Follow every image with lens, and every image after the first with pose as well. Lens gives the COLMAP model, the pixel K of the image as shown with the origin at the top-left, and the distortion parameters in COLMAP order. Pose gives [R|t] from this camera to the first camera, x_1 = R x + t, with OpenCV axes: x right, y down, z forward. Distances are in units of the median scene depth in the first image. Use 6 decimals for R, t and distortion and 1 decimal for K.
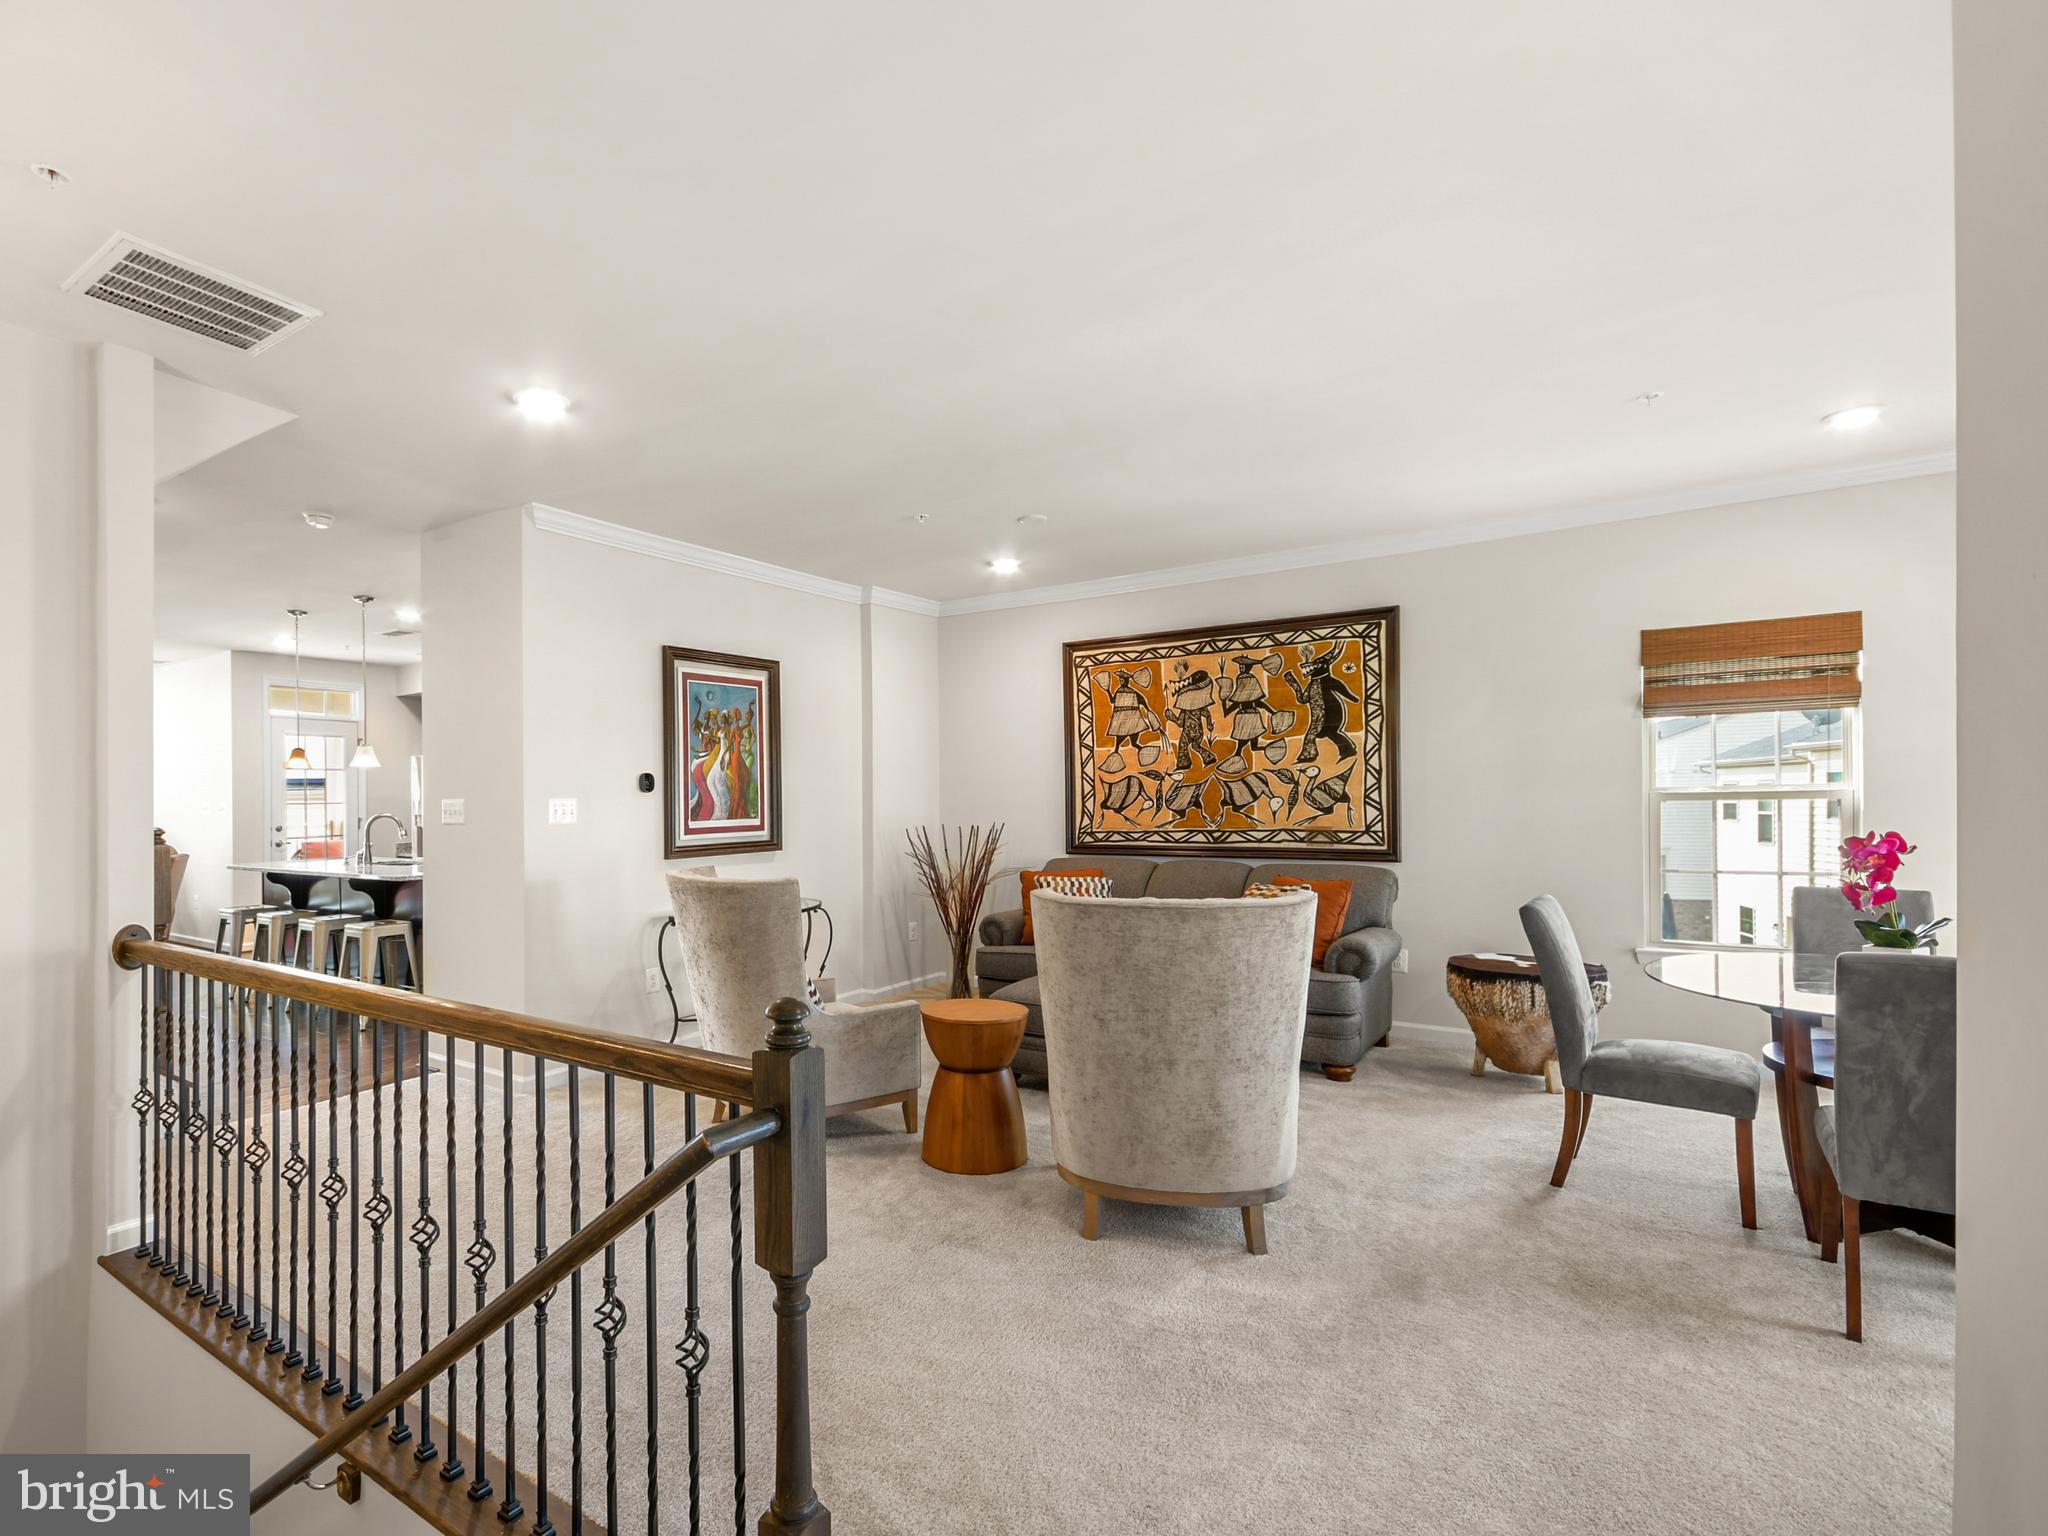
lens RADIAL K [[948.9, 0, 1017.7], [0, 948.9, 786.9], [0, 0, 1]] dist [0.004280, -0.001857]
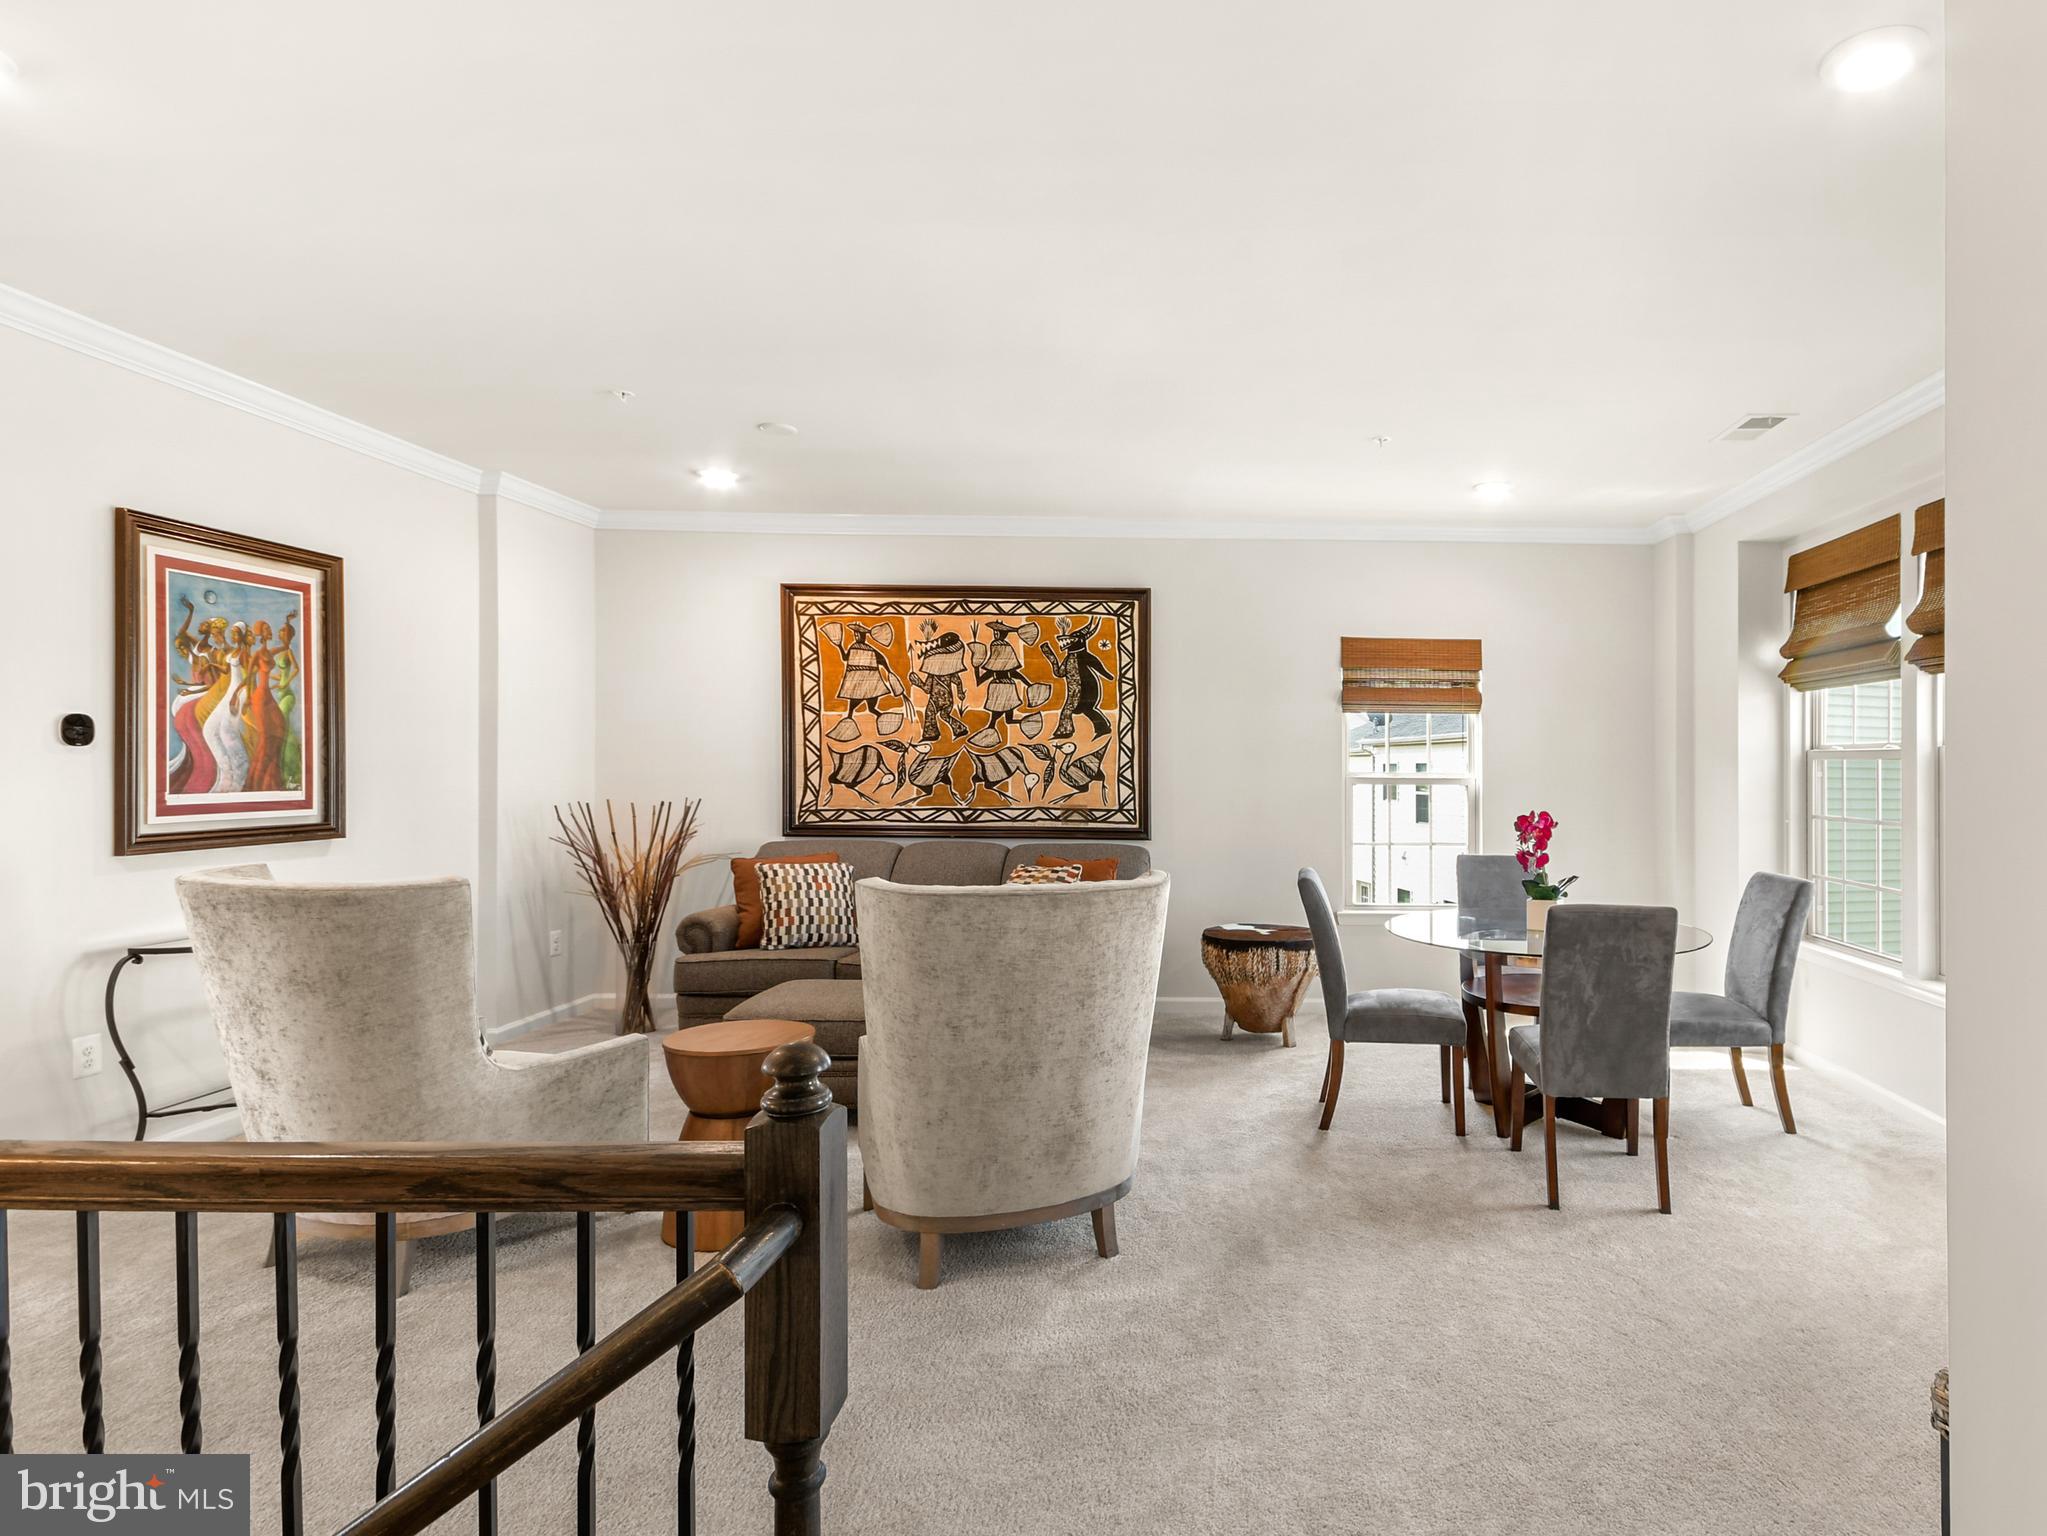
lens RADIAL K [[1016.8, 0, 1029.1], [0, 1016.8, 755.0], [0, 0, 1]] dist [0.011543, -0.004467]
pose [[0.832819, 0.029919, 0.552737, -0.315829], [-0.026871, 0.999546, -0.013616, 0.006254], [-0.552893, -0.003513, 0.833245, 0.160500]]
